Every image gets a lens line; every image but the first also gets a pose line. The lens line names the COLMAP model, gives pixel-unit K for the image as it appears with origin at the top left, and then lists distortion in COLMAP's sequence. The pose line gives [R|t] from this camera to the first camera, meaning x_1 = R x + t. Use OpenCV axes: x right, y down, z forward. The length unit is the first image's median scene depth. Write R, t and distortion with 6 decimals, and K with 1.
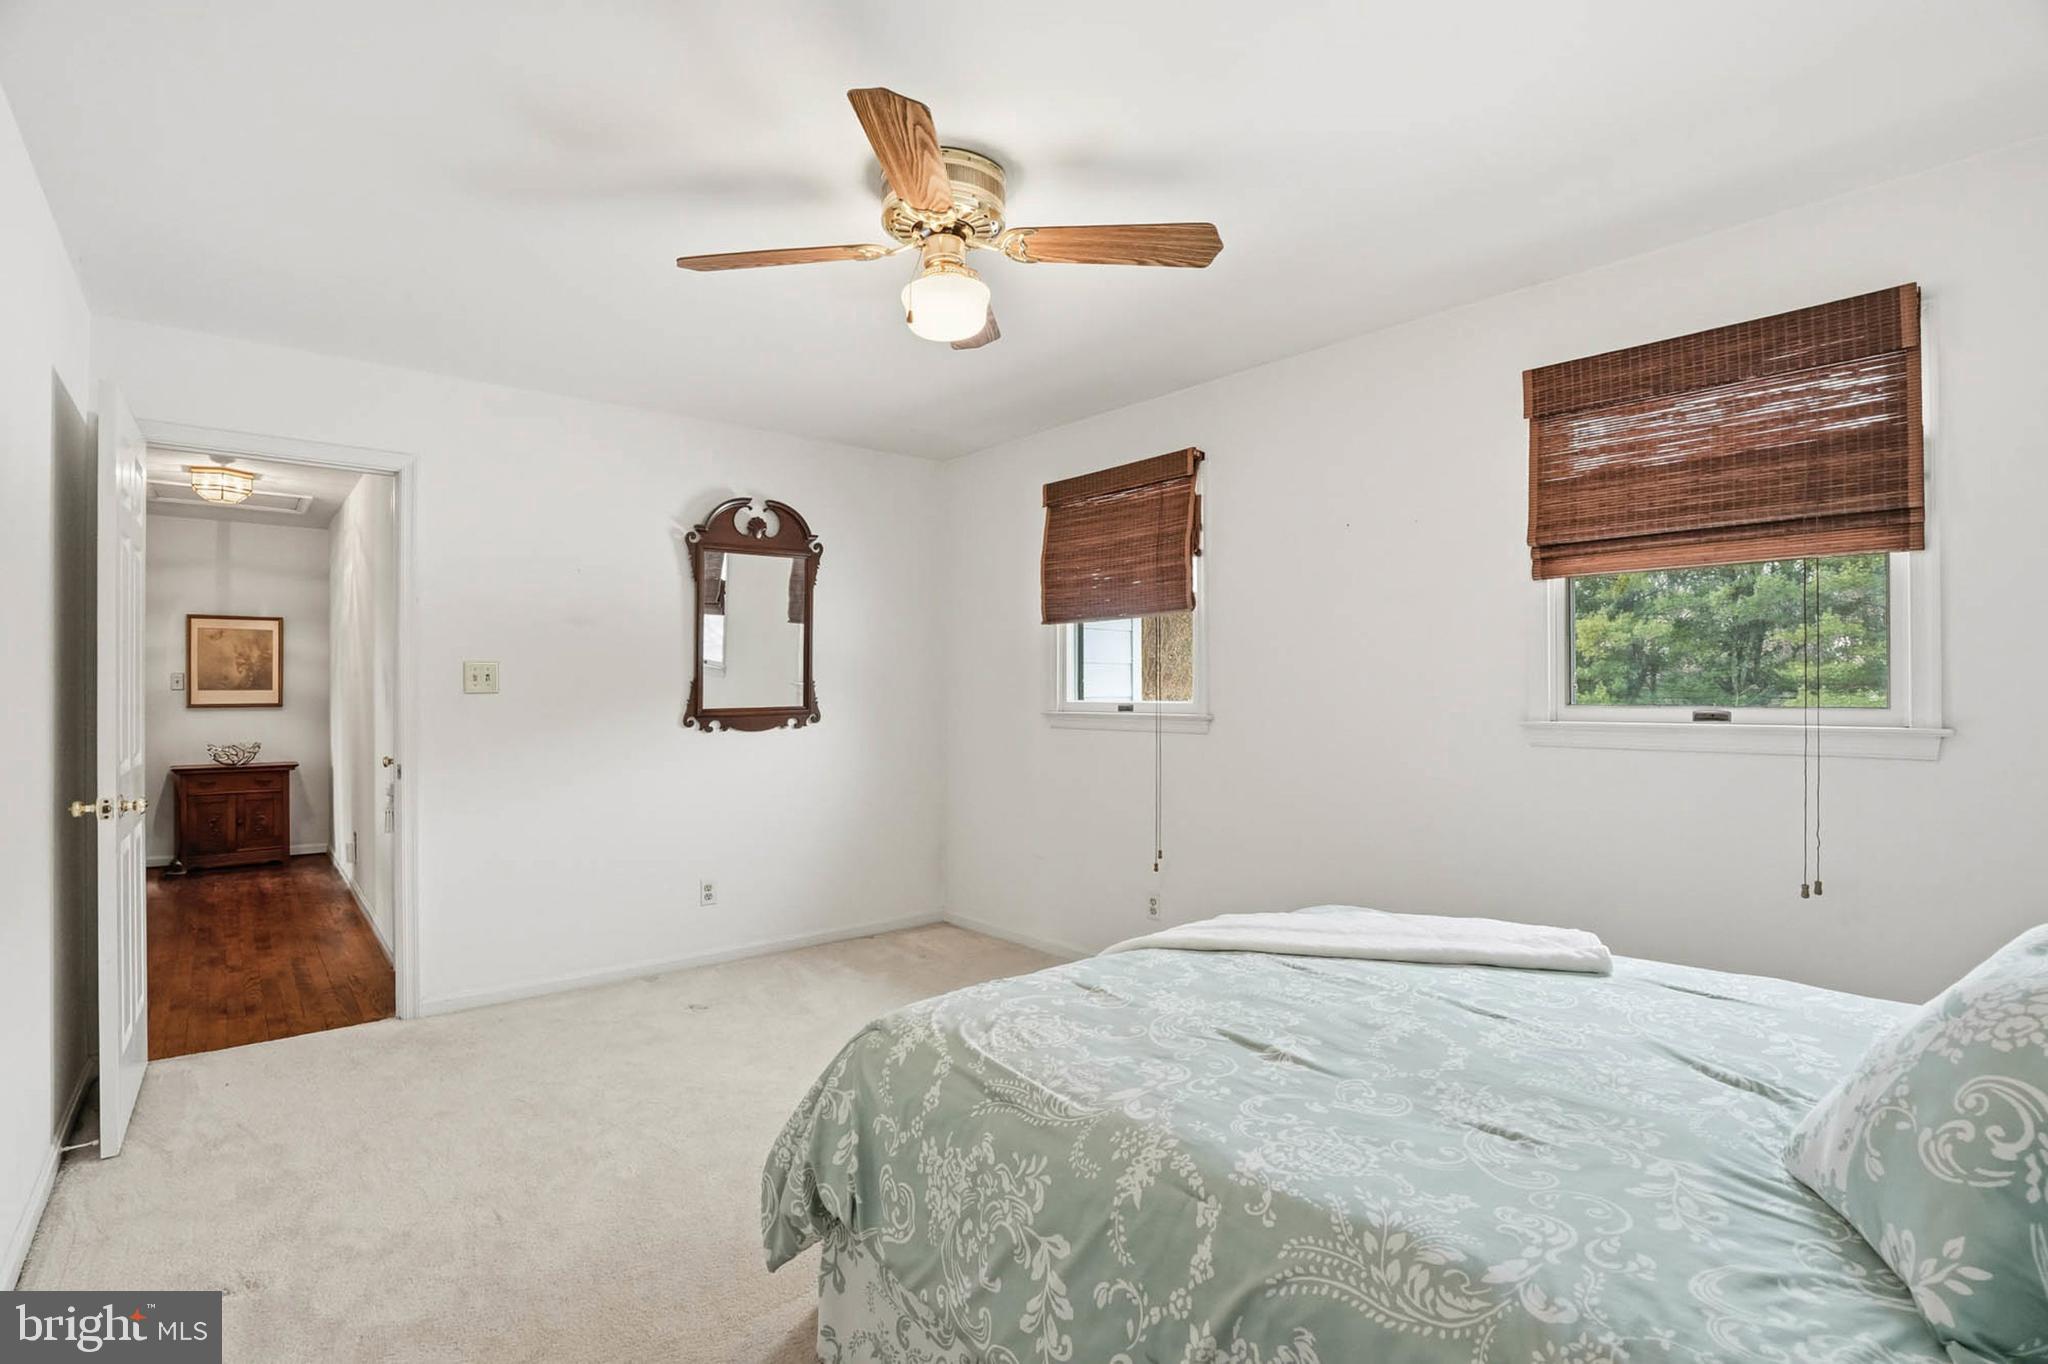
lens RADIAL K [[997.6, 0, 1018.4], [0, 997.6, 711.4], [0, 0, 1]] dist [-0.001943, -0.000632]
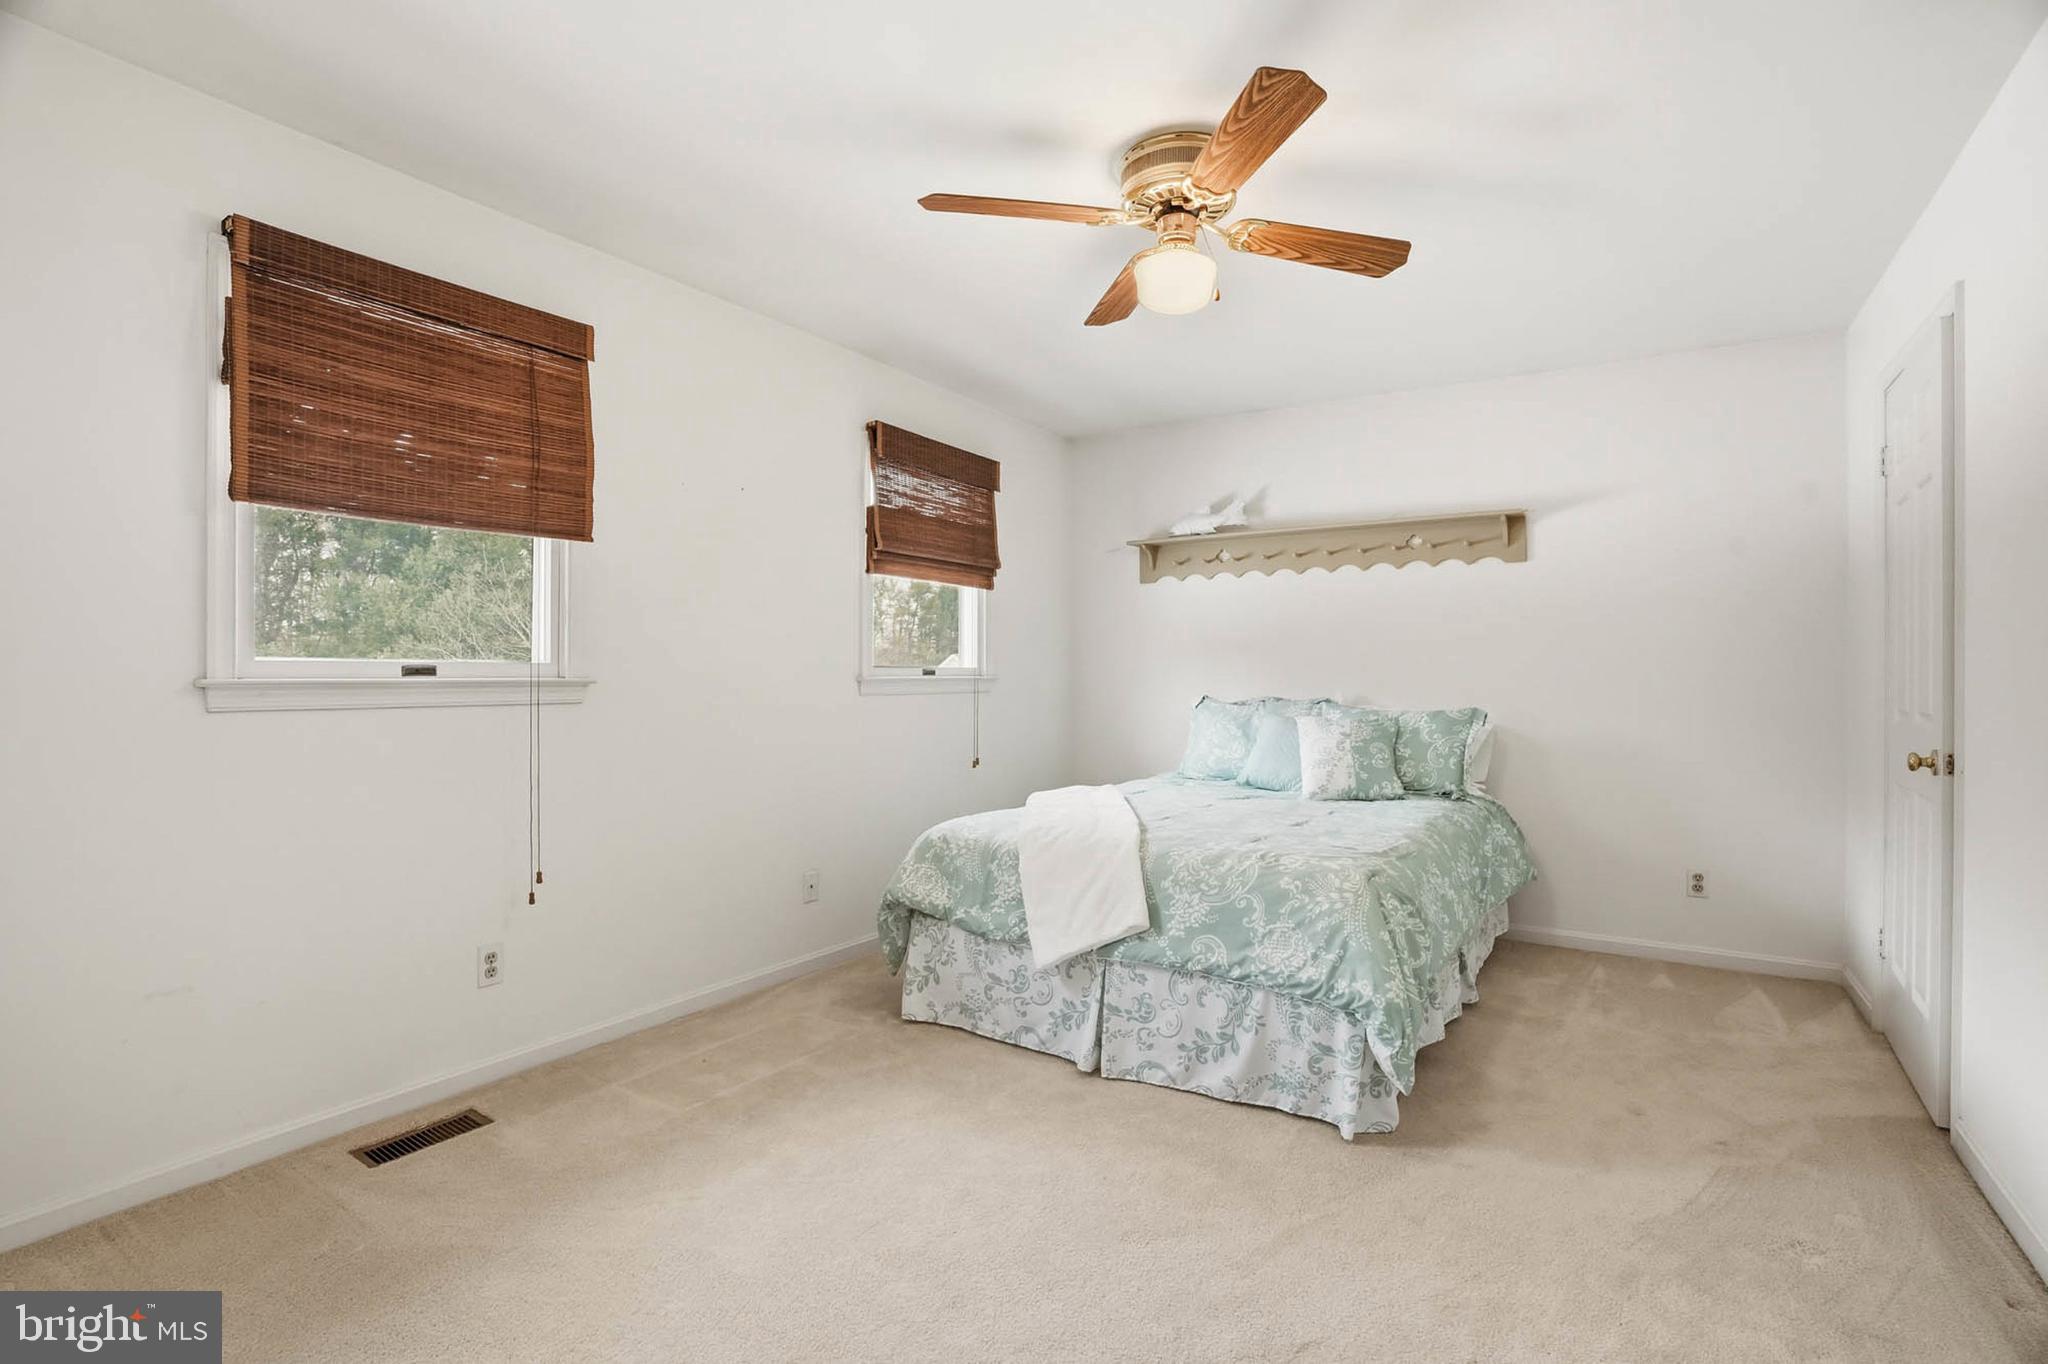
lens RADIAL K [[960.3, 0, 1024.4], [0, 960.3, 676.3], [0, 0, 1]] dist [-0.073195, 0.031327]
pose [[-0.279990, -0.018405, 0.959827, -0.591470], [-0.001980, 0.999825, 0.018594, -0.012028], [-0.960001, 0.003305, -0.279977, 0.859790]]
